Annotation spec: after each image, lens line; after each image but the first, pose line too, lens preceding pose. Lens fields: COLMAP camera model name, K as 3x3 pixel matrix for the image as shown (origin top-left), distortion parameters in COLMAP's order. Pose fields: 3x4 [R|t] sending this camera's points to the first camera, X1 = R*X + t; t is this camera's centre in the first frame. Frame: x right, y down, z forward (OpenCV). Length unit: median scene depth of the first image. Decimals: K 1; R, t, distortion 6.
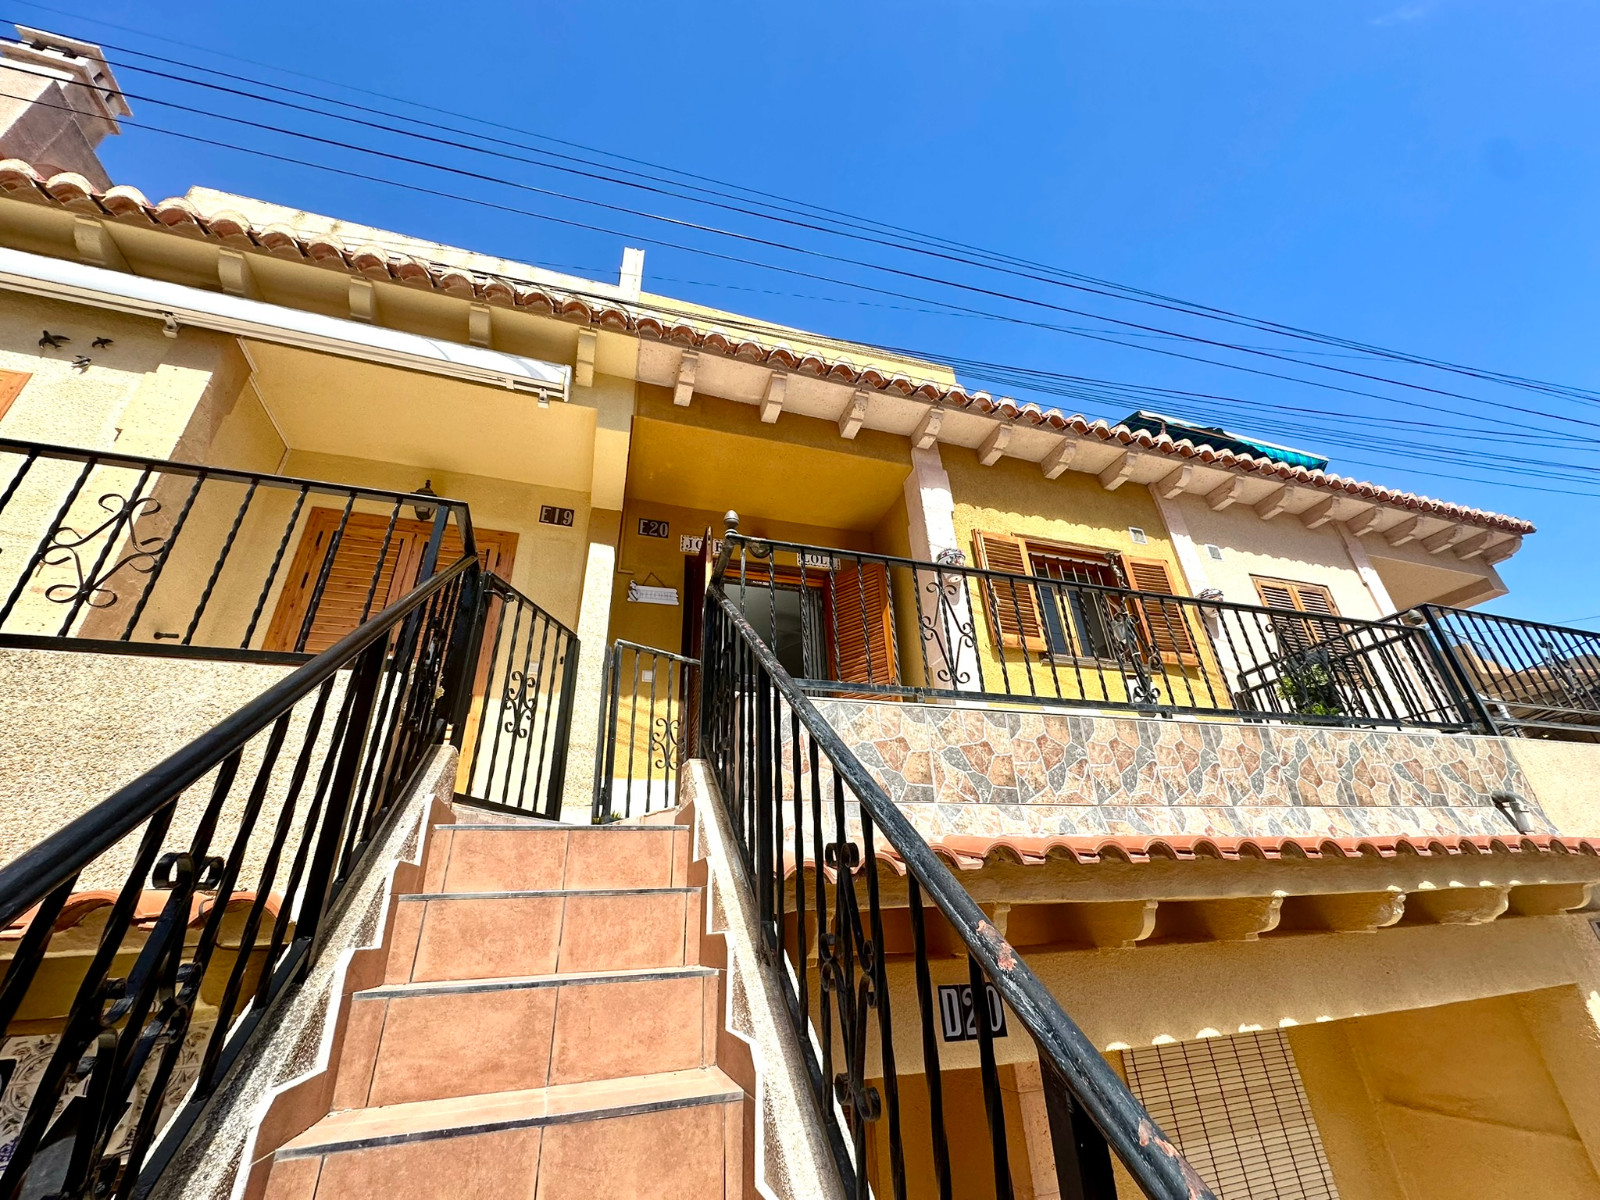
lens RADIAL K [[639.1, 0, 804.1], [0, 639.1, 601.1], [0, 0, 1]] dist [-0.002789, -0.000293]
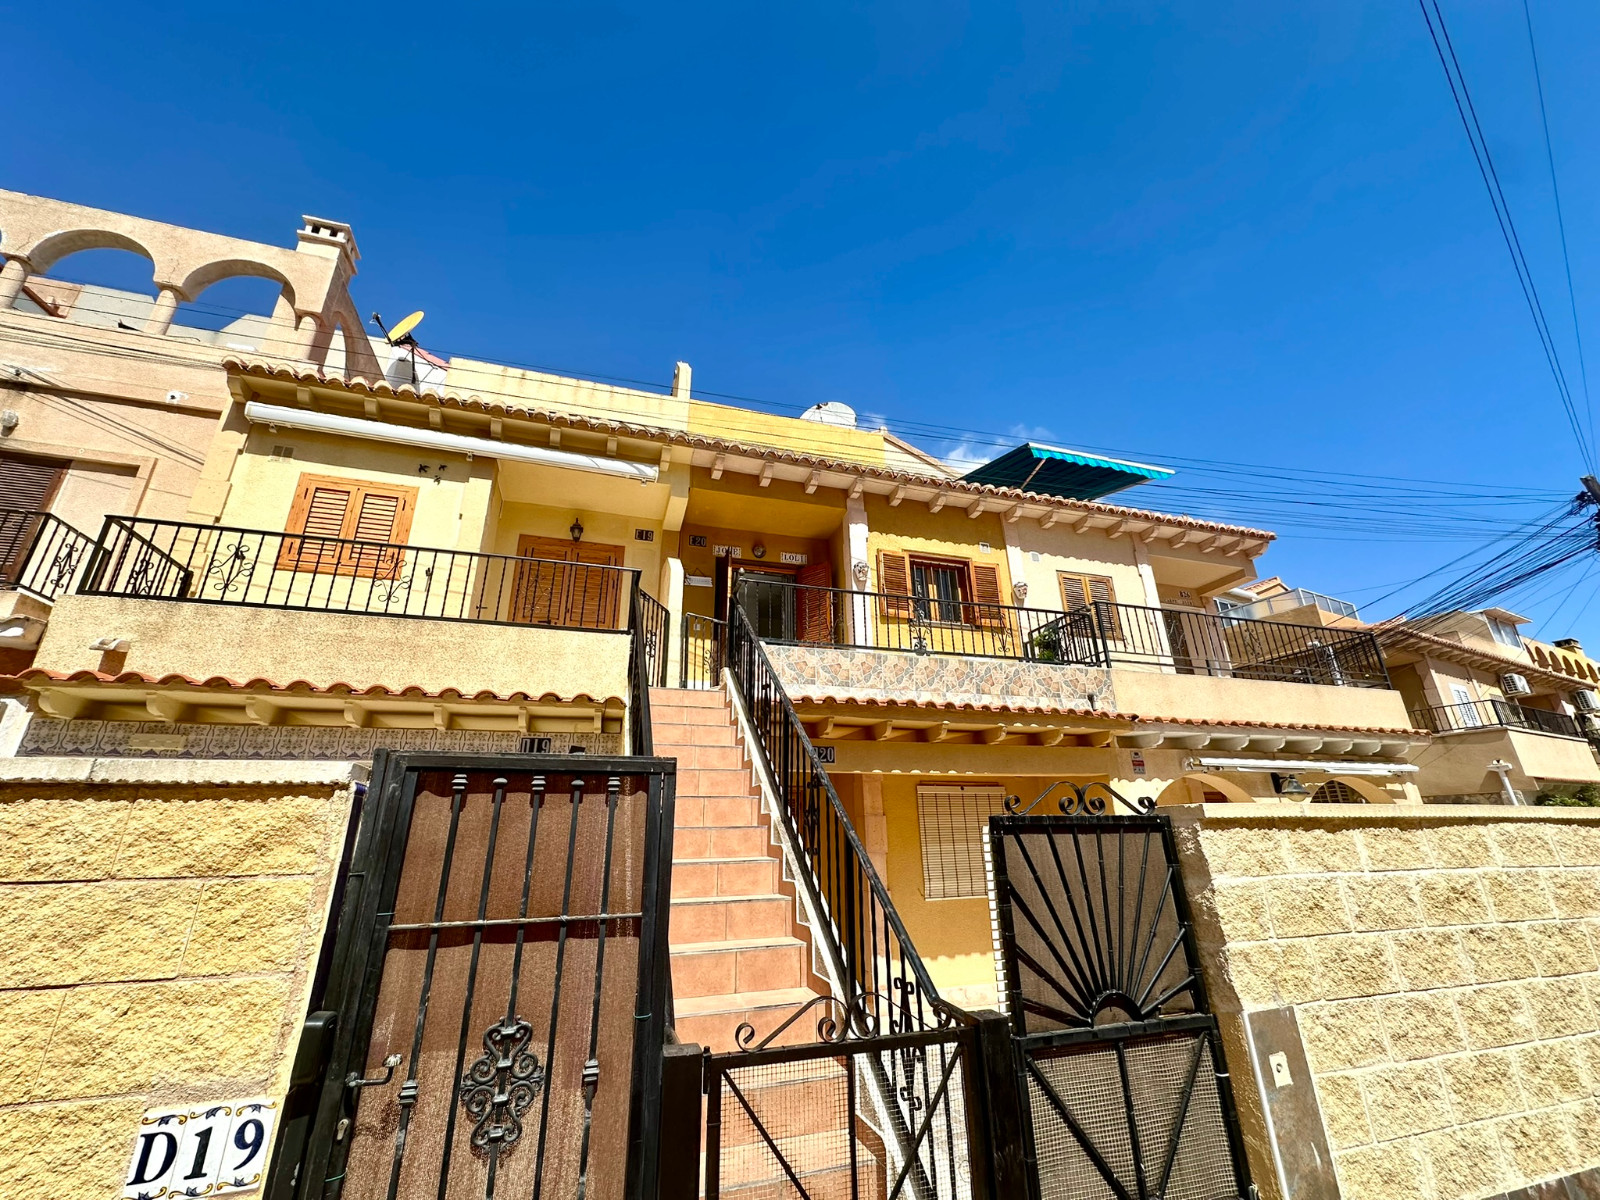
lens RADIAL K [[639.1, 0, 798.0], [0, 639.1, 600.5], [0, 0, 1]] dist [-0.002789, -0.000293]
pose [[0.999311, 0.020087, -0.031219, 0.099770], [-0.016544, 0.993808, 0.109871, -0.160142], [0.033233, -0.109278, 0.993455, -0.787418]]
